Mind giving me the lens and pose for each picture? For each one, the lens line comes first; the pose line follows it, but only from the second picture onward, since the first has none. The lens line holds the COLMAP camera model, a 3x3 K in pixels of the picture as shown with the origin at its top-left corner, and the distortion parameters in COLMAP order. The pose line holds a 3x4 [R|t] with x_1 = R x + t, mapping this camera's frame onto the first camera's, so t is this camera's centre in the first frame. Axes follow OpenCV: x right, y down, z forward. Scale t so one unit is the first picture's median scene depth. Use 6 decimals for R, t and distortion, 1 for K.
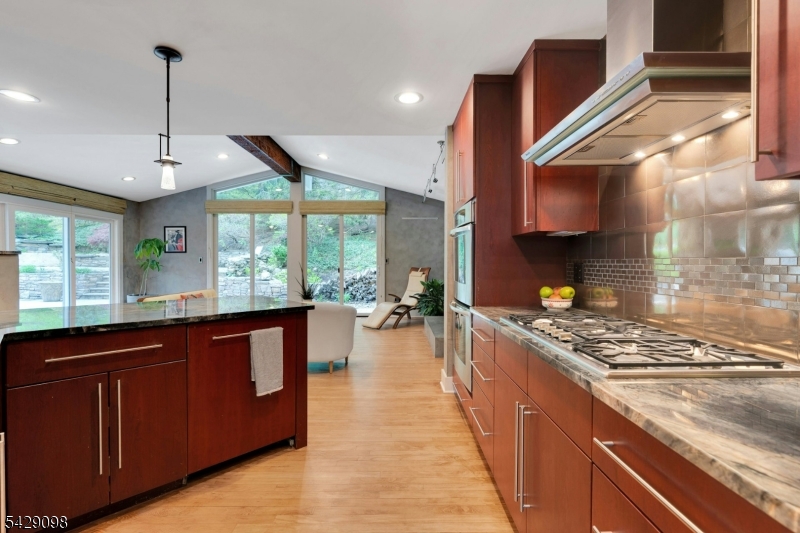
lens RADIAL K [[362.0, 0, 401.9], [0, 362.0, 268.0], [0, 0, 1]] dist [-0.012195, 0.001686]
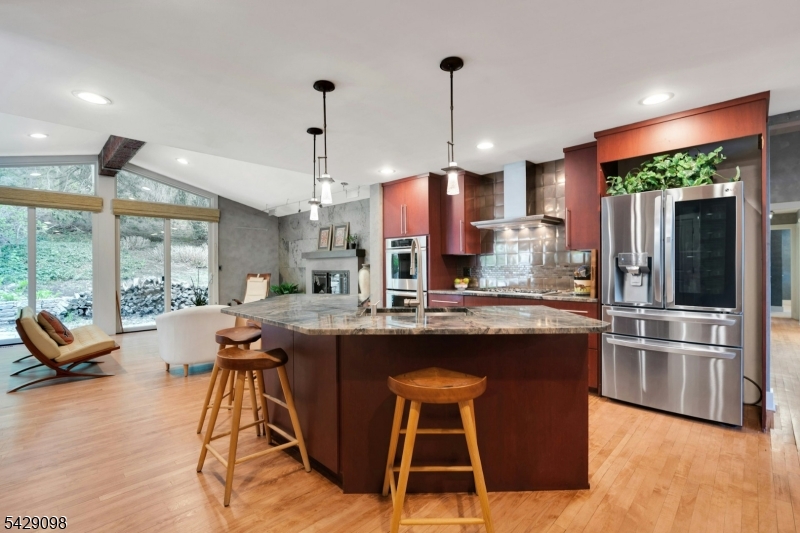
lens RADIAL K [[362.0, 0, 404.2], [0, 362.0, 271.0], [0, 0, 1]] dist [-0.012195, 0.001686]
pose [[0.700035, -0.014778, 0.713955, -0.408358], [0.021097, 0.999777, 0.000009, -0.000090], [-0.713797, 0.015055, 0.700191, -0.085515]]
